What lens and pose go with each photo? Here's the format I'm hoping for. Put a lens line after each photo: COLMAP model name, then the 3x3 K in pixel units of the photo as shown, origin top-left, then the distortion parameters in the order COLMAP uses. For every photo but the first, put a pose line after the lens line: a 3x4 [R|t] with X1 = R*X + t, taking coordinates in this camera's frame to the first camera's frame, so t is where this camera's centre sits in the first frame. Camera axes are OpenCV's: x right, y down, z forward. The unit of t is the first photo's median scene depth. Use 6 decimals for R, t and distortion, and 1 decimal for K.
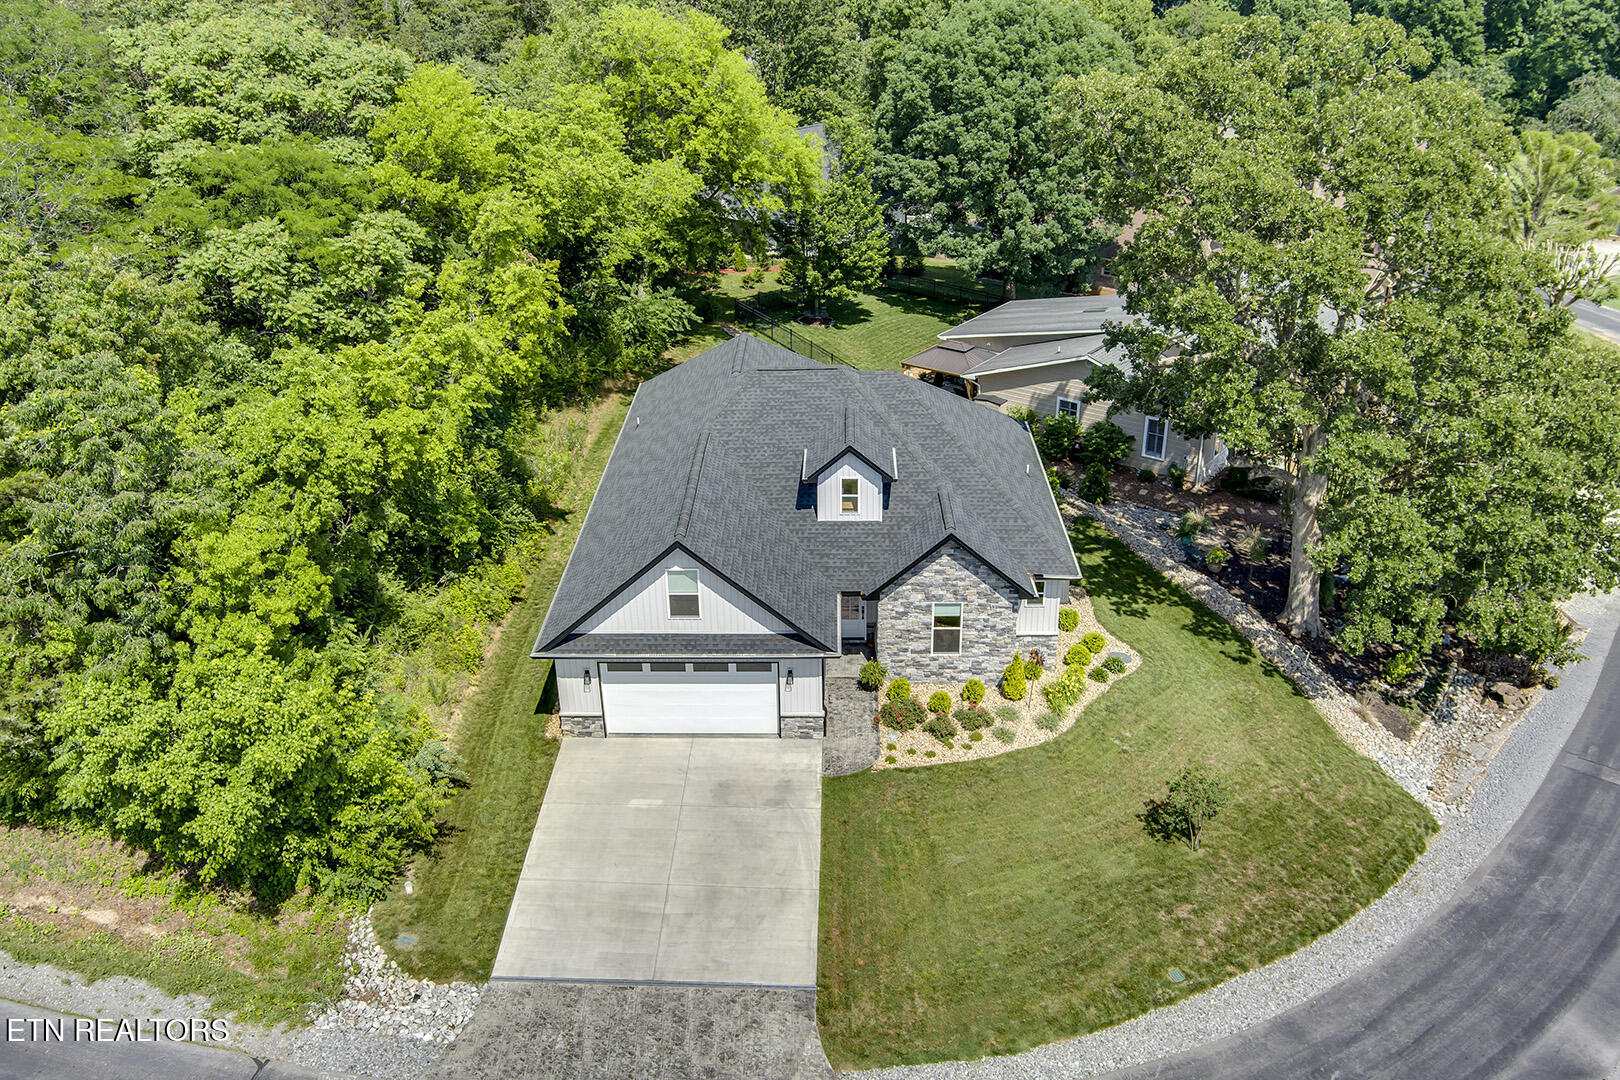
lens RADIAL K [[1355.1, 0, 810.0], [0, 1355.1, 540.0], [0, 0, 1]] dist [-0.056456, -0.001280]
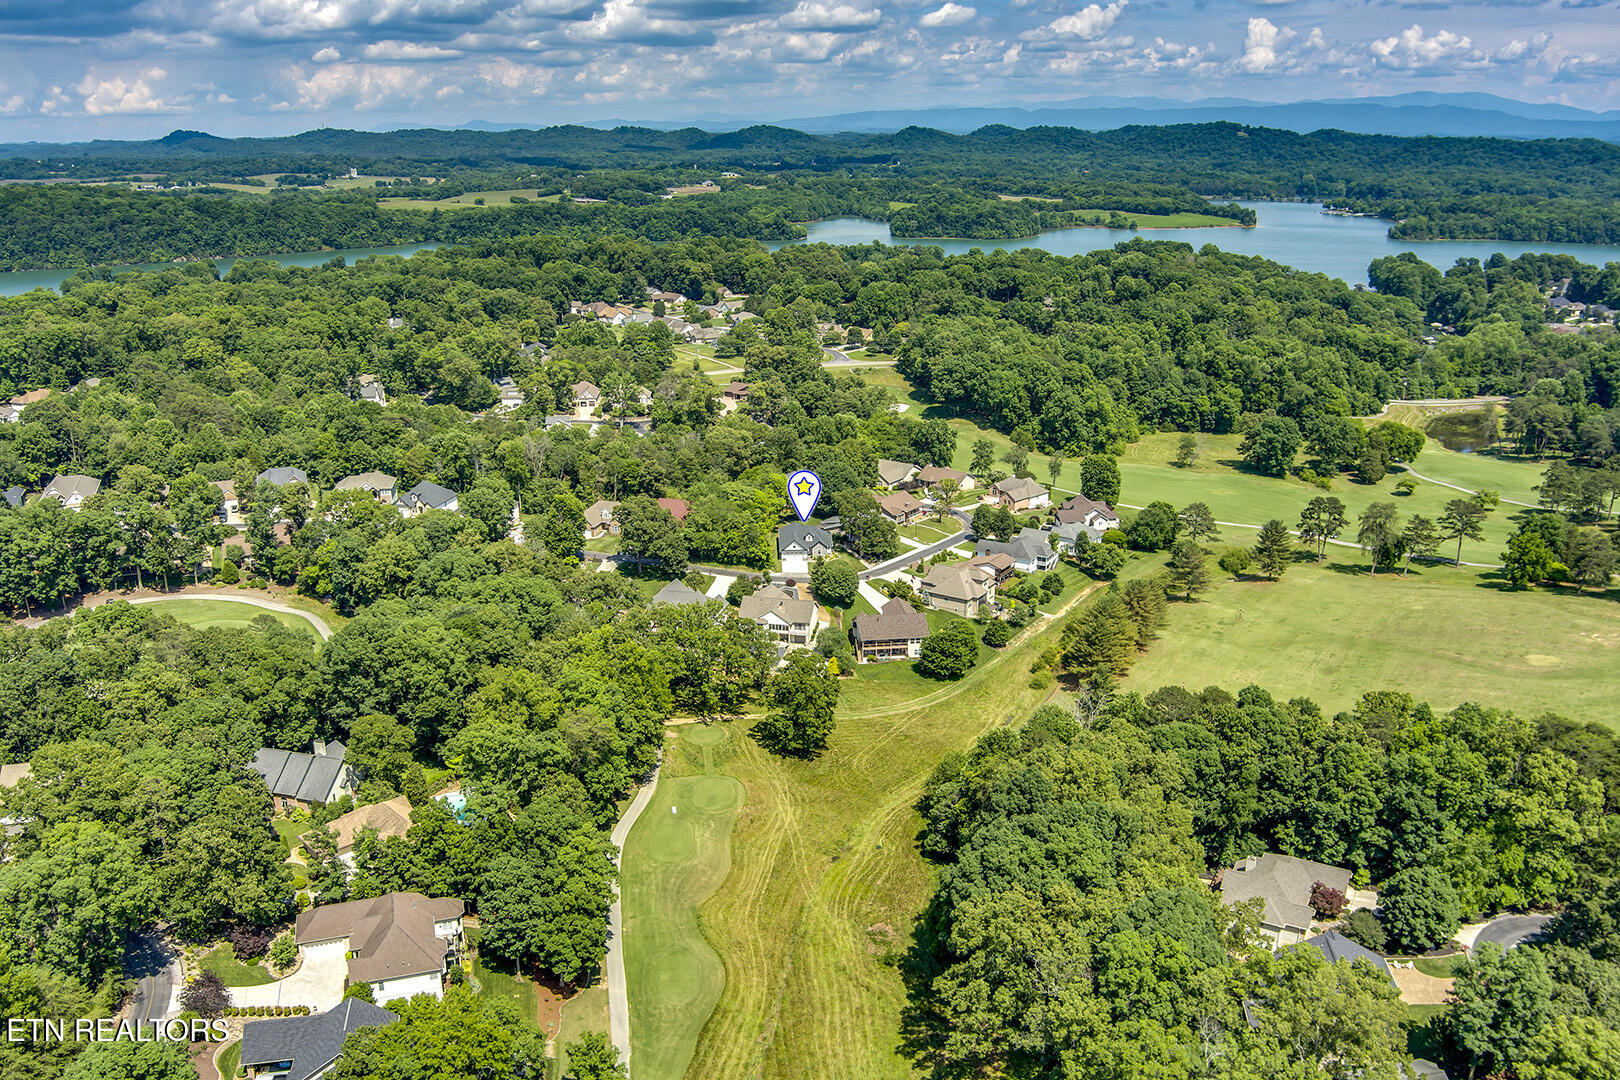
lens RADIAL K [[1355.1, 0, 810.0], [0, 1355.1, 540.0], [0, 0, 1]] dist [-0.056456, -0.001280]
pose [[0.998153, -0.005378, 0.060510, -0.567463], [0.013838, 0.990016, -0.140277, 1.378967], [-0.059152, 0.140855, 0.988262, -8.846429]]
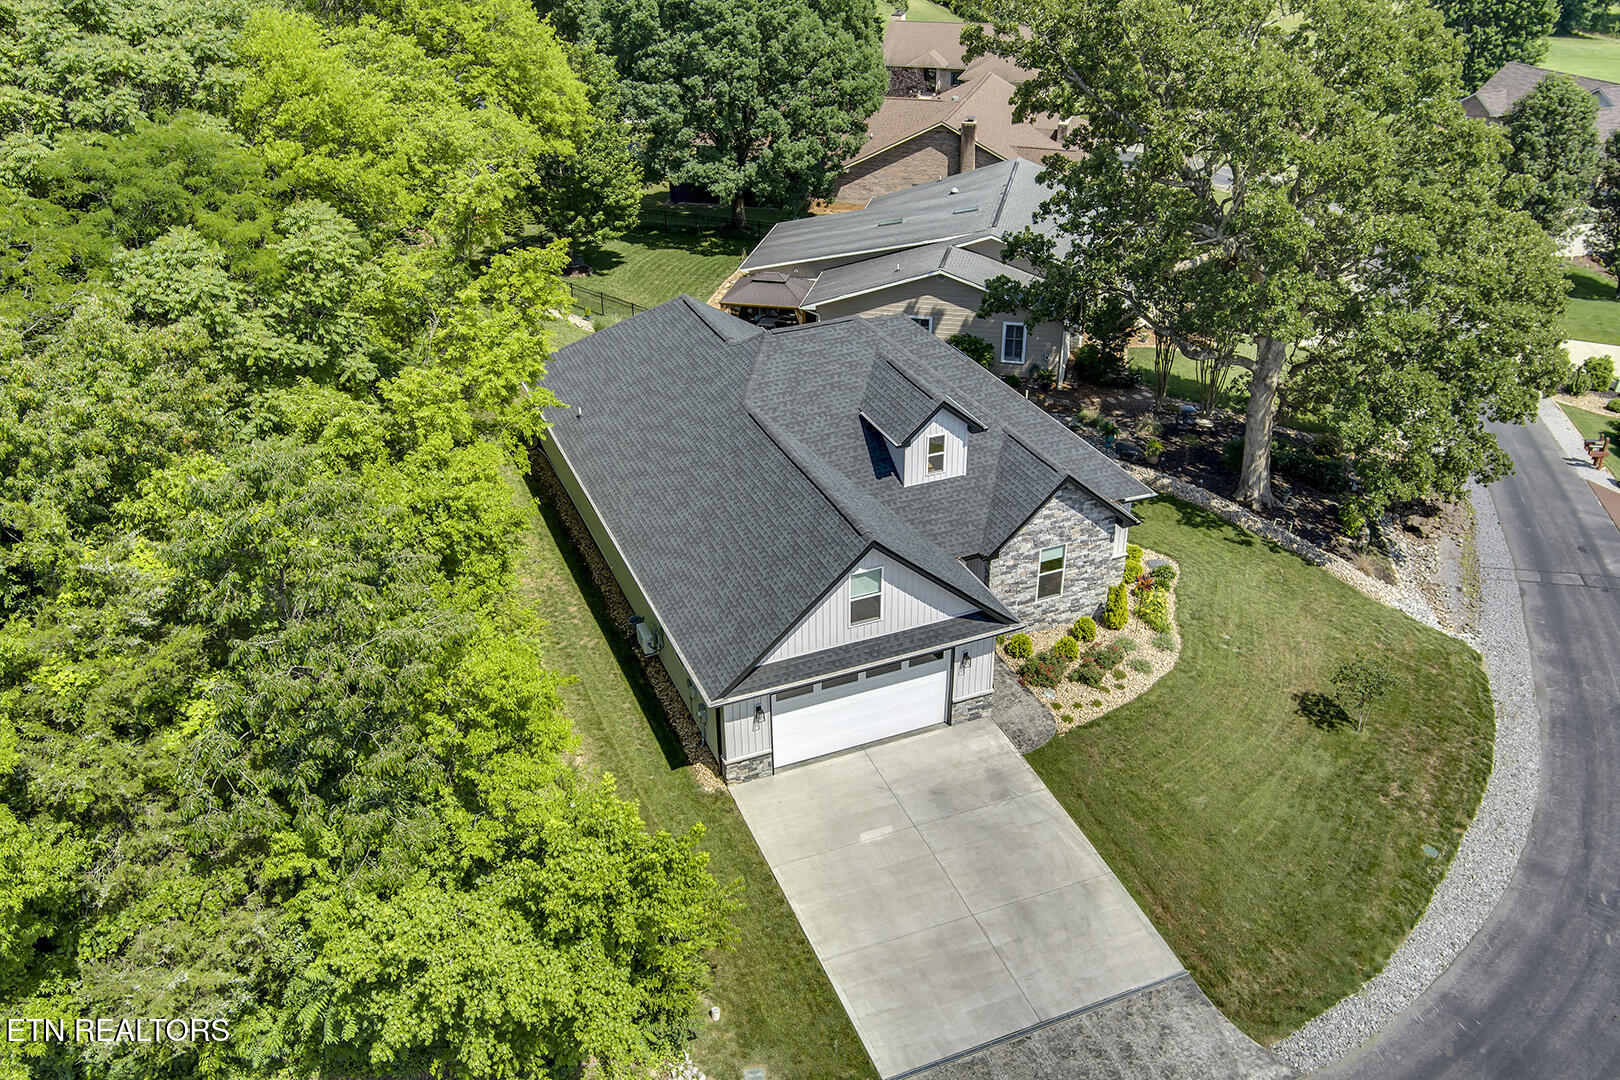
lens RADIAL K [[1336.1, 0, 810.0], [0, 1336.1, 540.0], [0, 0, 1]] dist [-0.062087, 0.002117]
pose [[0.913033, -0.198991, 0.356054, -0.390331], [0.175252, 0.979625, 0.098090, -0.080738], [-0.368318, -0.027161, 0.929303, 0.181046]]
